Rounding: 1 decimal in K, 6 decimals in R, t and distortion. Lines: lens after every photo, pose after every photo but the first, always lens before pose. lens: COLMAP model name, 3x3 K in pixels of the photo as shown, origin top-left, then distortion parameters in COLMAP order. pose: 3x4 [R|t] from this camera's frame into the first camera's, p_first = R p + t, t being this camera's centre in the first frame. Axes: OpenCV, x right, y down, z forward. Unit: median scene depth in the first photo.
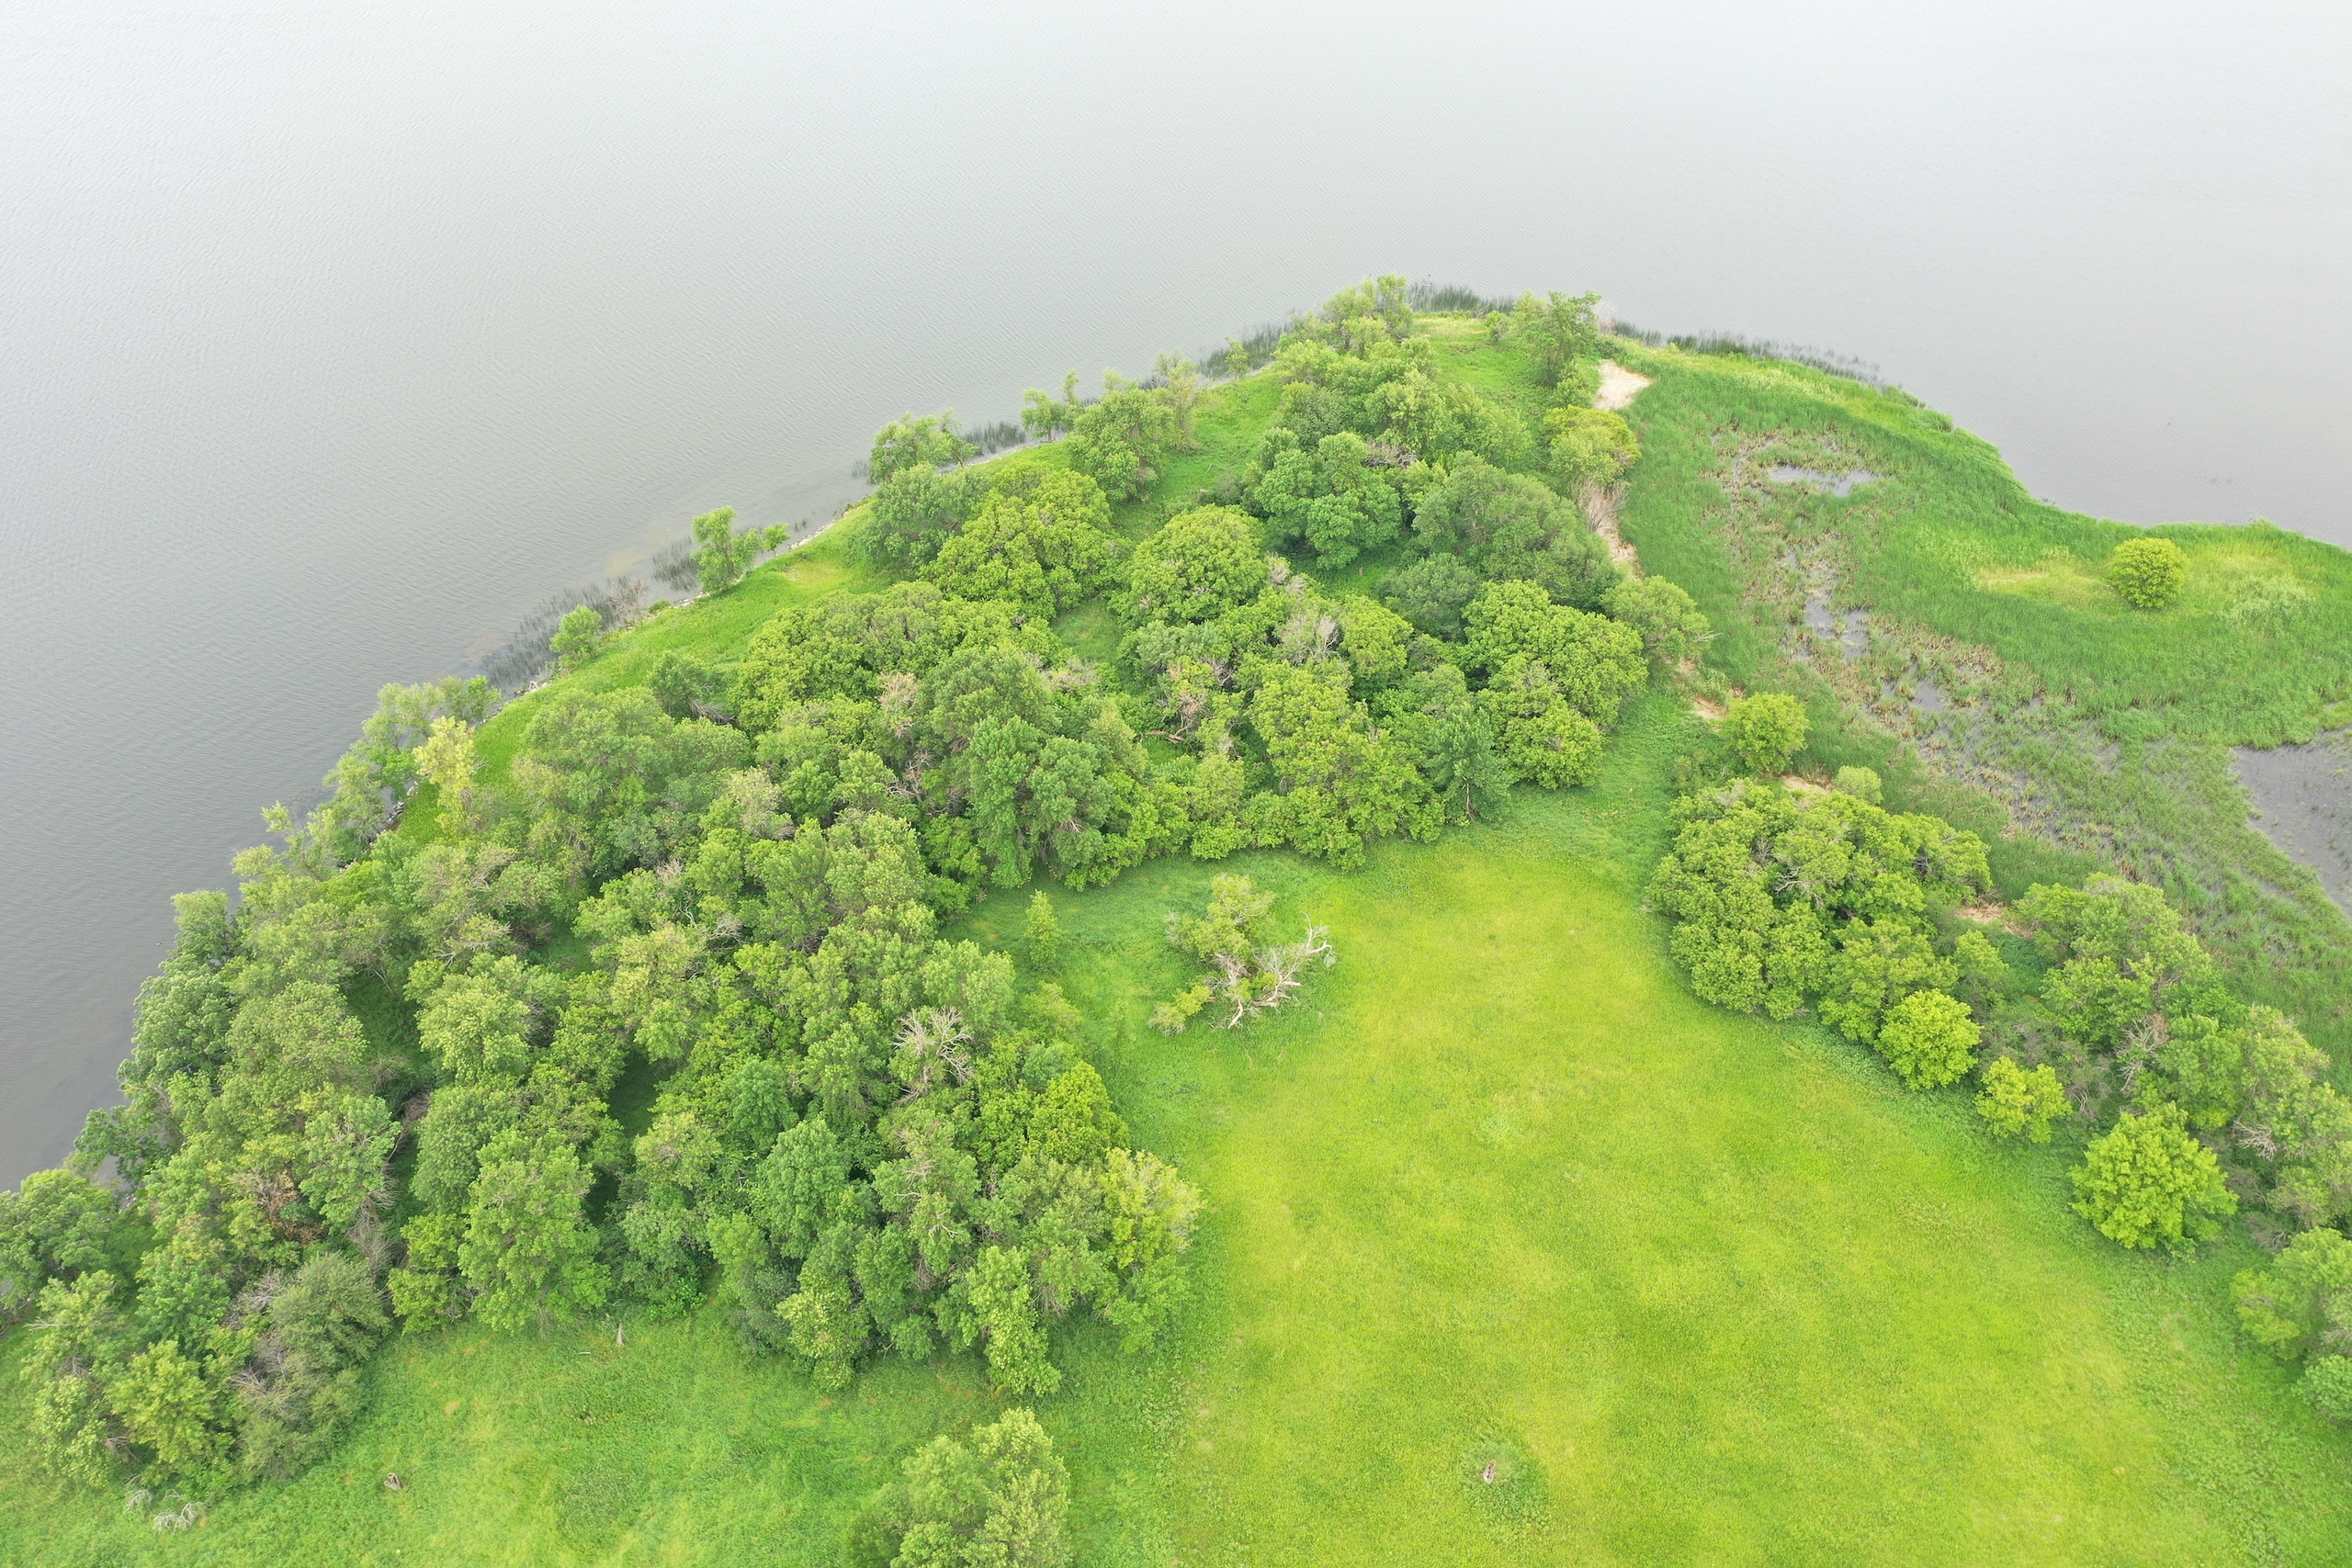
lens RADIAL K [[1878.0, 0, 1166.3], [0, 1878.0, 772.0], [0, 0, 1]] dist [0.022383, 0.004180]
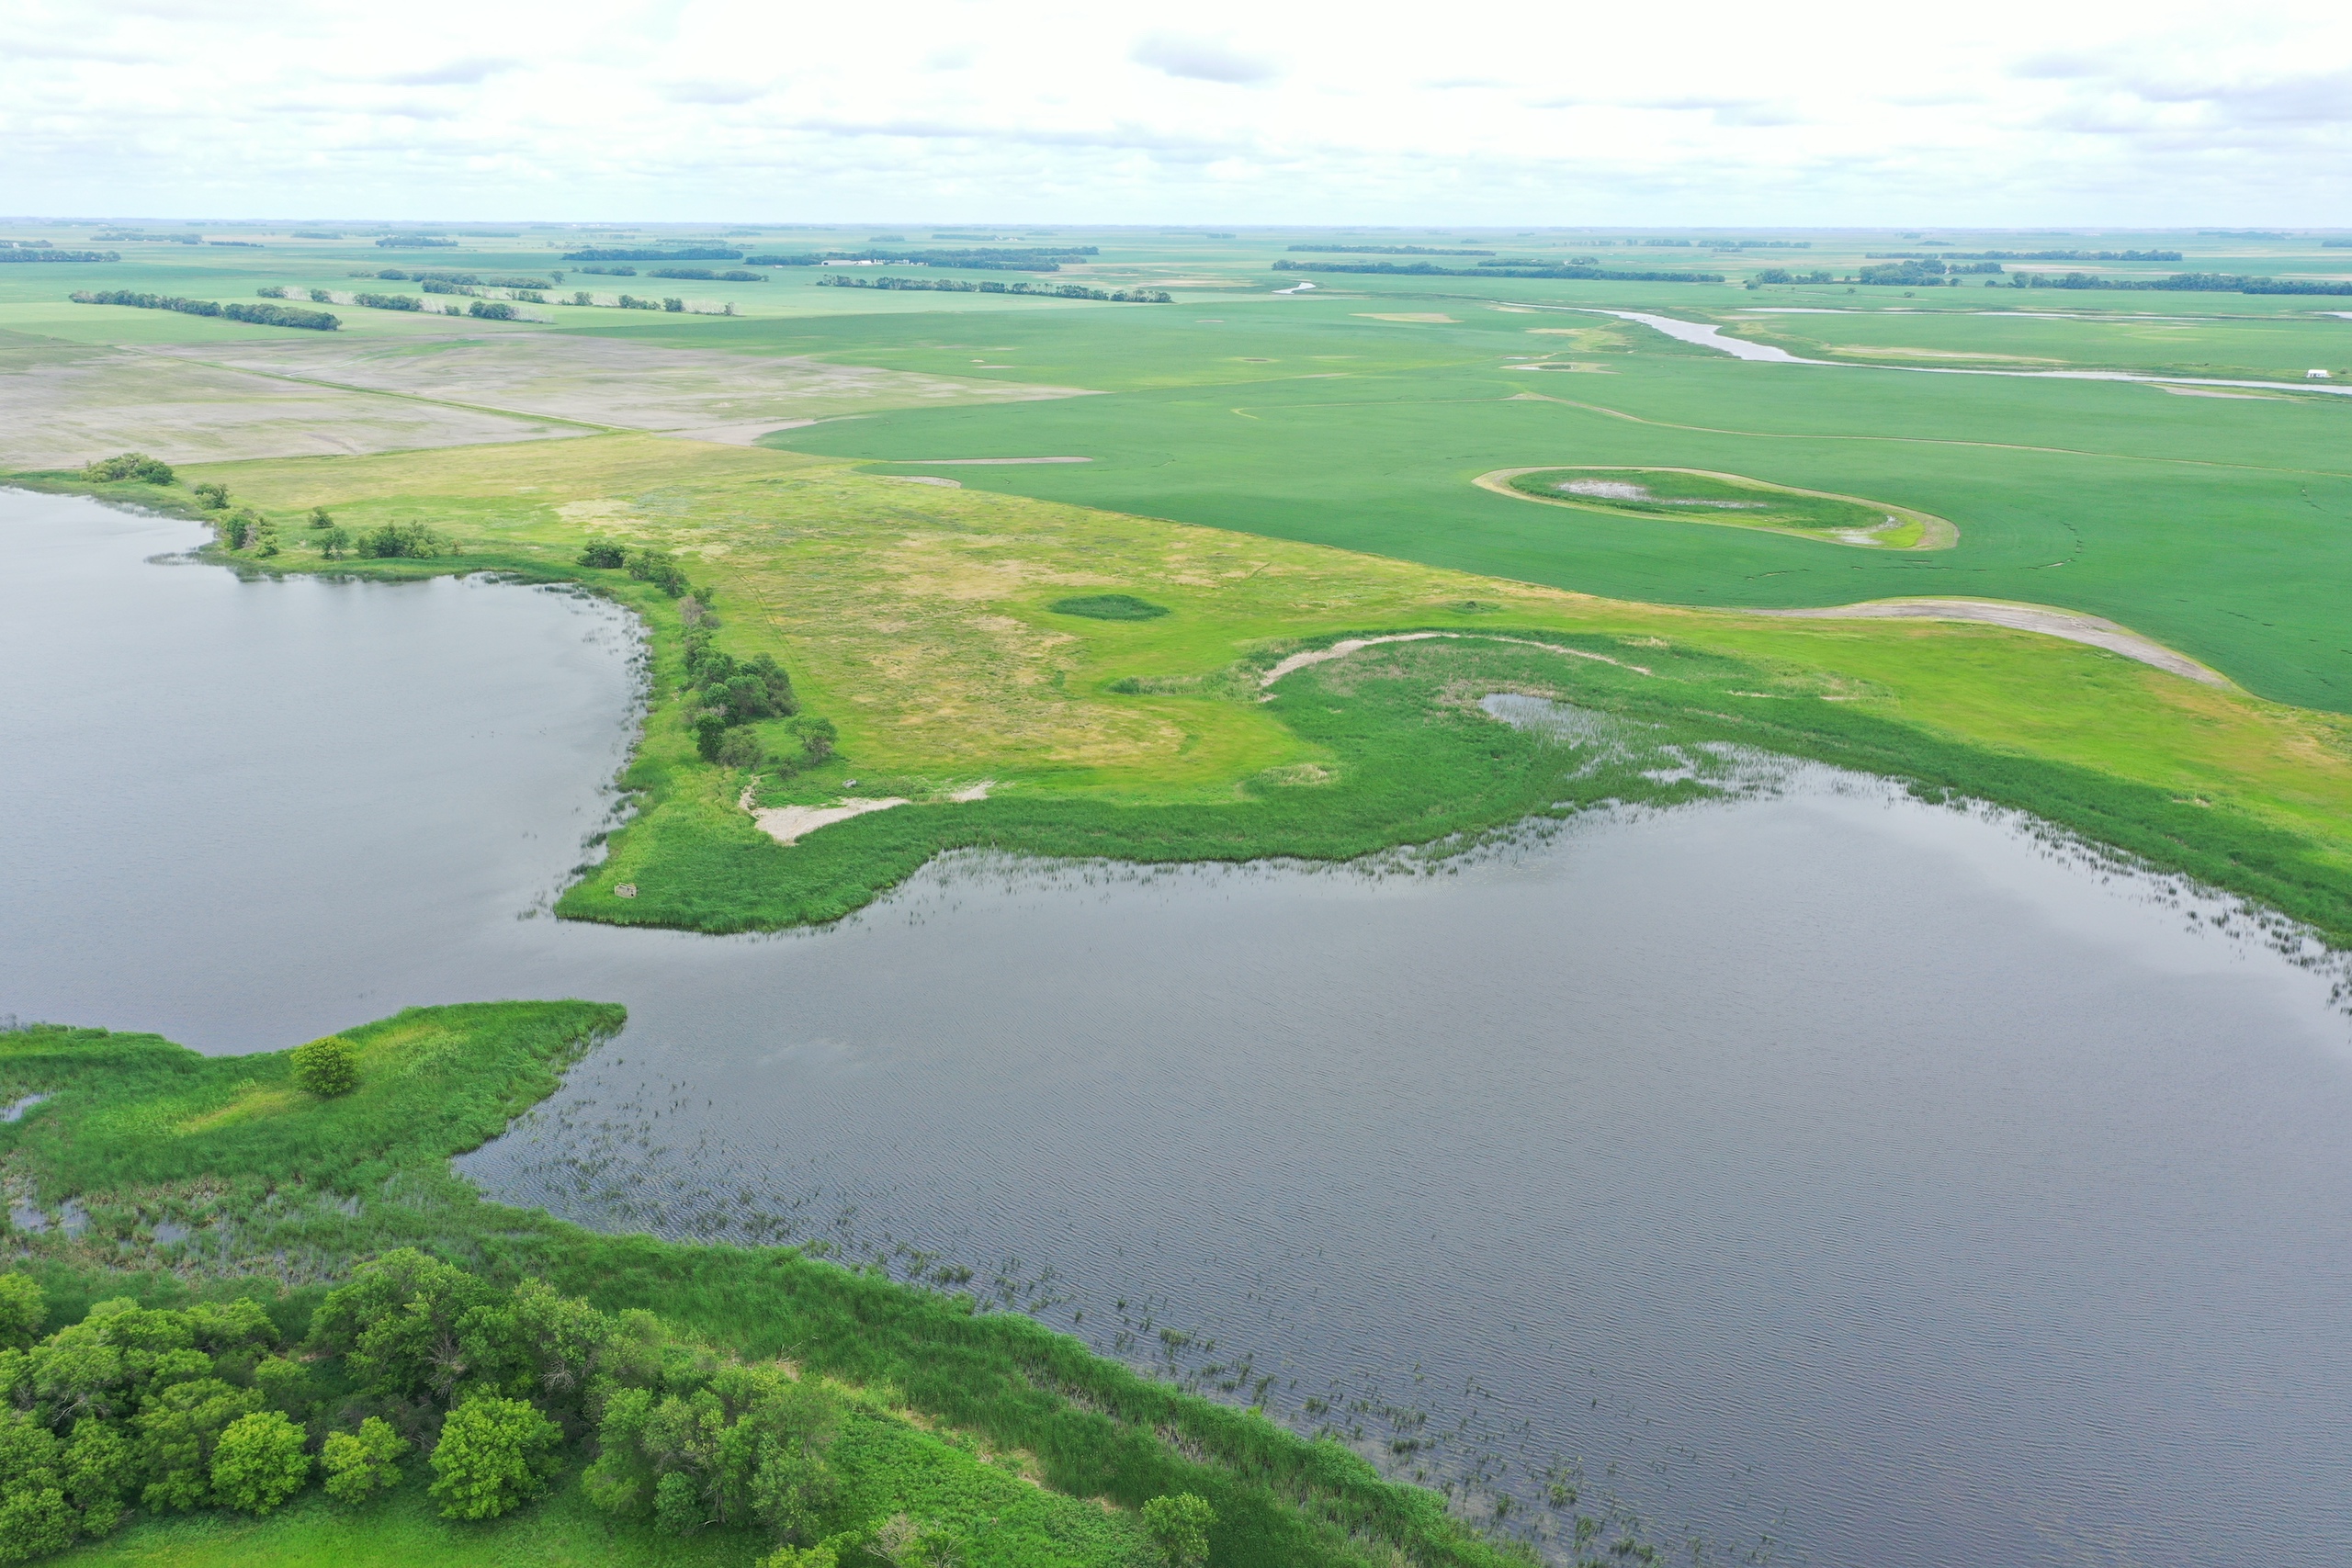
lens RADIAL K [[1878.0, 0, 1166.3], [0, 1878.0, 772.0], [0, 0, 1]] dist [0.022383, 0.004180]
pose [[0.599104, -0.208575, 0.773027, -0.014293], [0.498695, 0.852538, -0.156466, 0.218838], [-0.626400, 0.479244, 0.614775, -0.107325]]
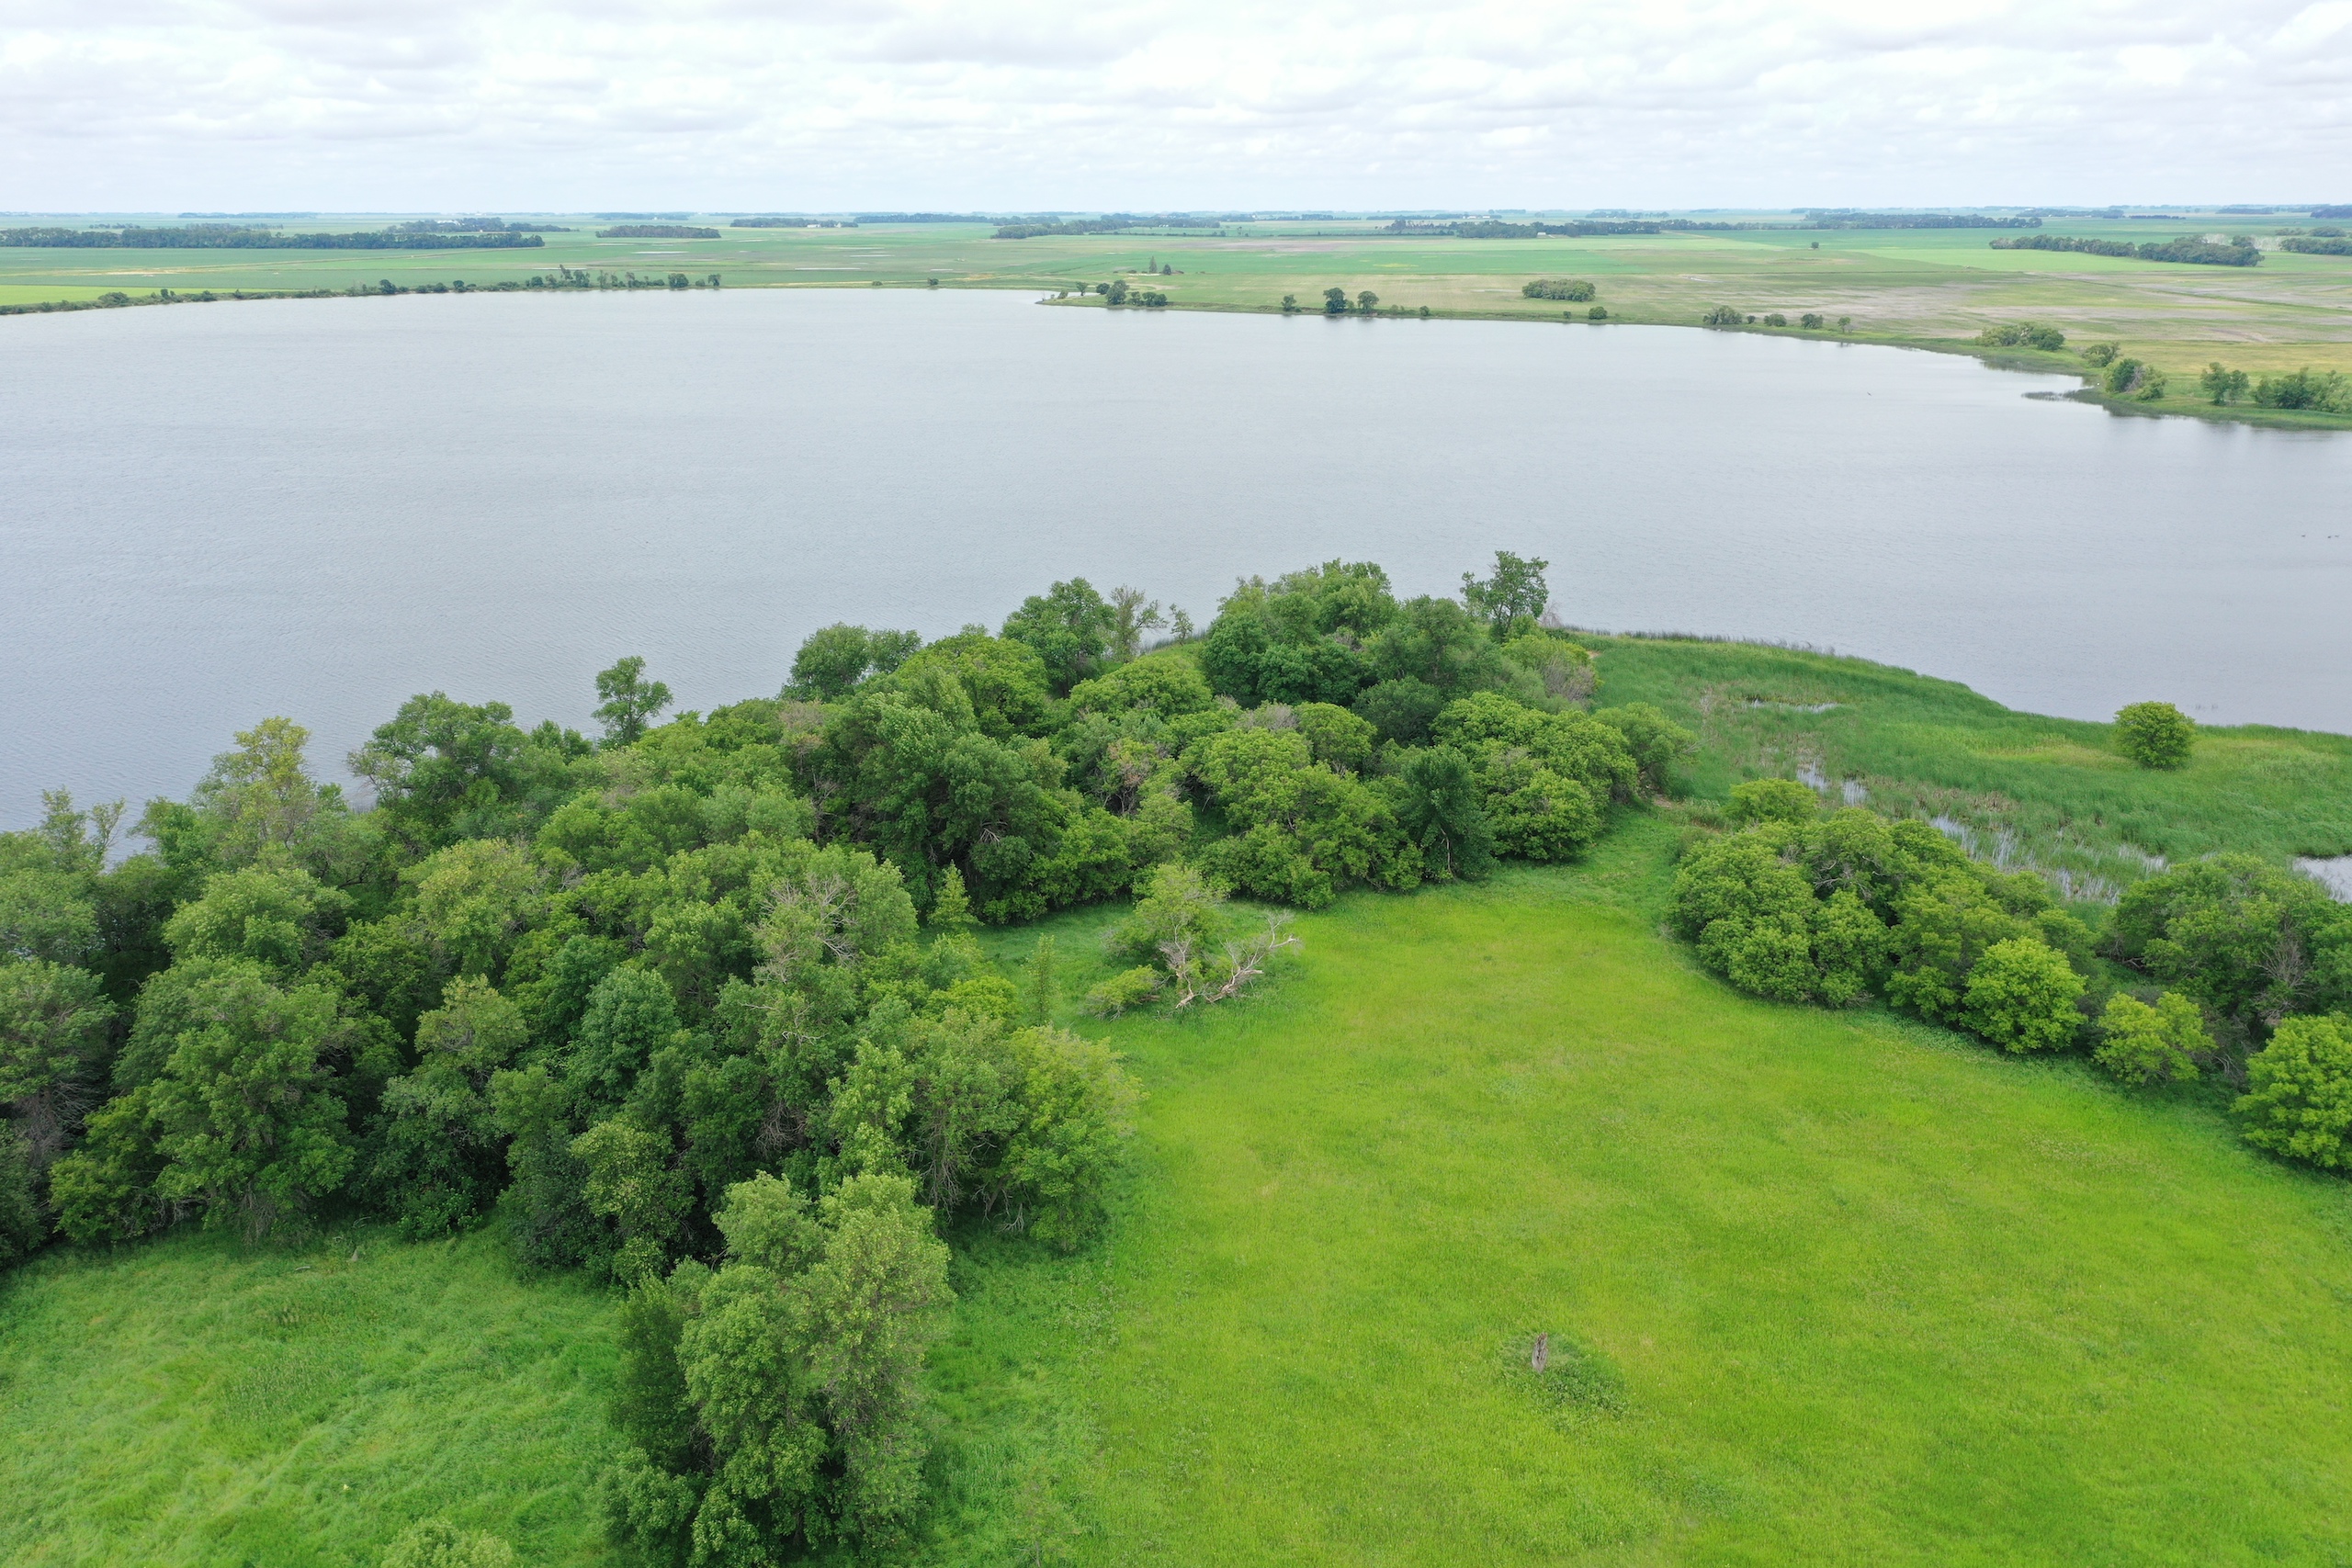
lens RADIAL K [[1878.0, 0, 1166.3], [0, 1878.0, 772.0], [0, 0, 1]] dist [0.022383, 0.004180]
pose [[0.999616, 0.009102, 0.026168, 0.006343], [0.001758, 0.921755, -0.387768, 0.355702], [-0.027649, 0.387665, 0.921386, 0.202901]]
